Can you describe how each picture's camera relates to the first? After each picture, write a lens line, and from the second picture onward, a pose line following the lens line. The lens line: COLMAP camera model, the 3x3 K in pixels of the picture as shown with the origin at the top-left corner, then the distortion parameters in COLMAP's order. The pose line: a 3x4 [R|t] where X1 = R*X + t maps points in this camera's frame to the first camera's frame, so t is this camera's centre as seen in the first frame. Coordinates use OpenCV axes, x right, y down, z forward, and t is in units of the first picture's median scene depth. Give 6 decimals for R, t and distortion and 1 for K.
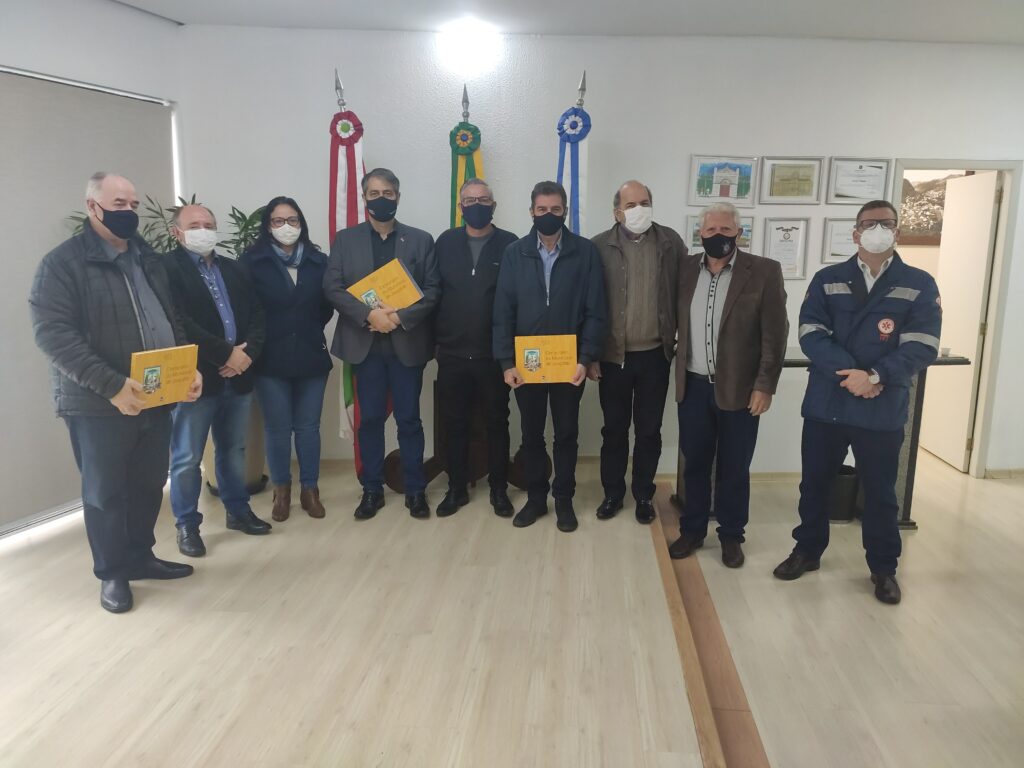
lens RADIAL K [[777.2, 0, 519.5], [0, 777.2, 384.3], [0, 0, 1]] dist [0.019272, -0.075951]
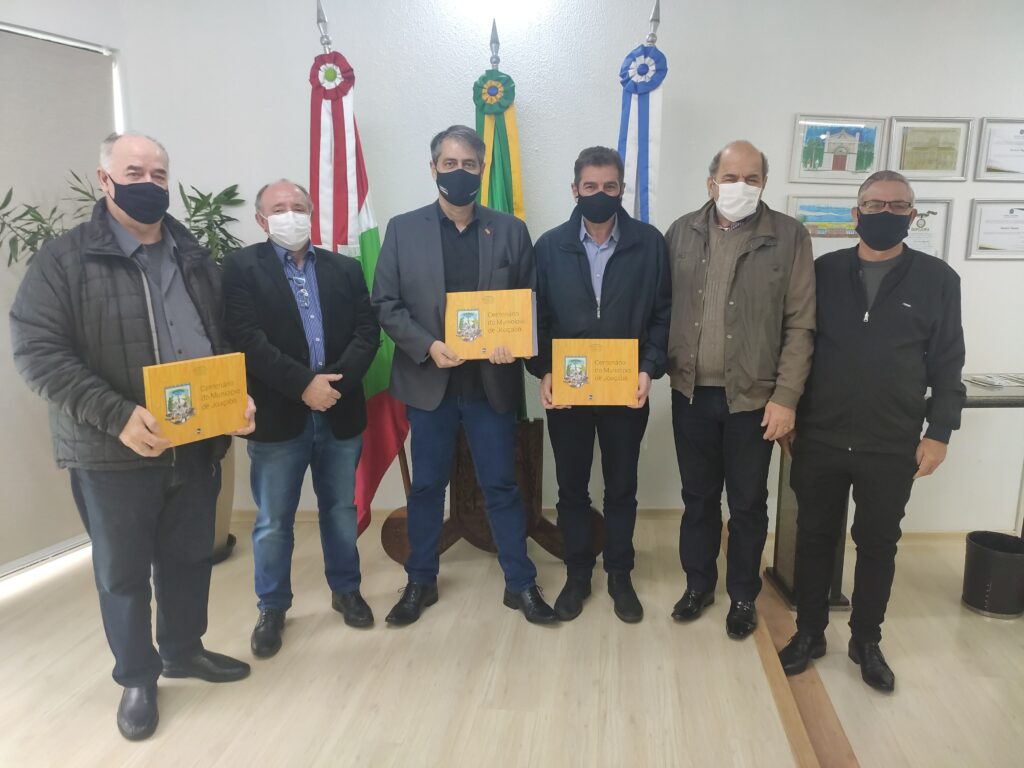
lens RADIAL K [[777.2, 0, 518.6], [0, 777.2, 383.1], [0, 0, 1]] dist [0.019272, -0.075951]
pose [[0.999175, 0.005618, -0.040232, -0.014593], [-0.005332, 0.999960, 0.007216, -0.042753], [0.040271, -0.006995, 0.999164, 0.254006]]
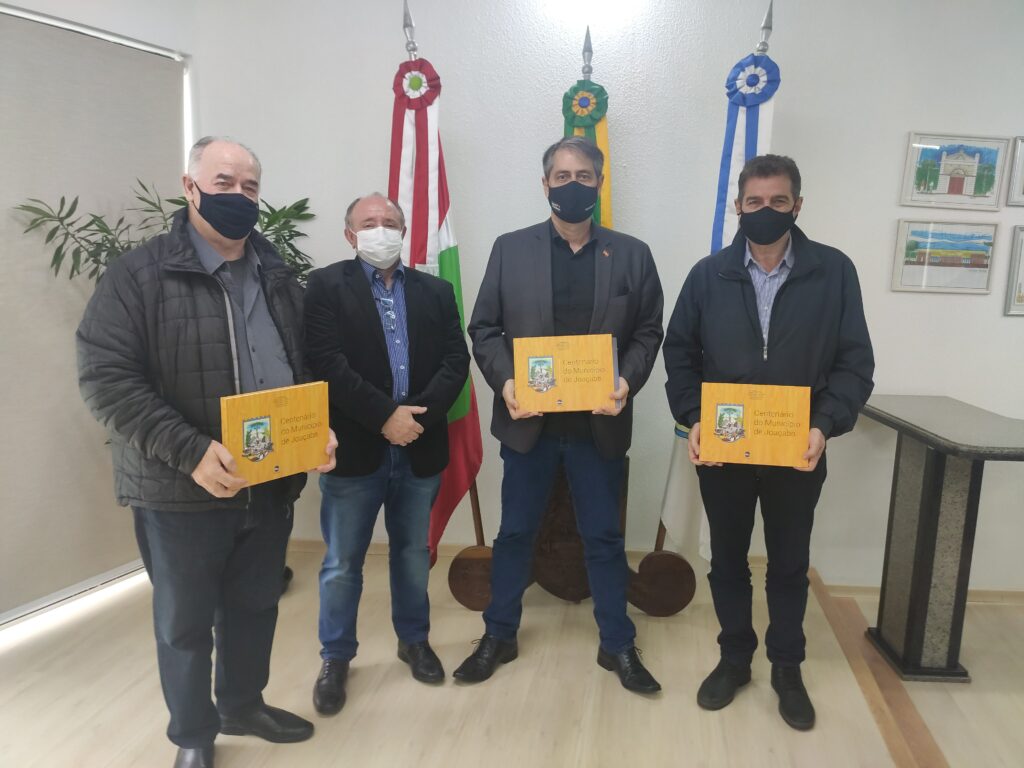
lens RADIAL K [[777.2, 0, 511.0], [0, 777.2, 377.5], [0, 0, 1]] dist [0.019272, -0.075951]
pose [[0.995156, 0.032192, -0.092884, -0.062837], [-0.034379, 0.999166, -0.022051, -0.054069], [0.092097, 0.025137, 0.995433, 0.307434]]
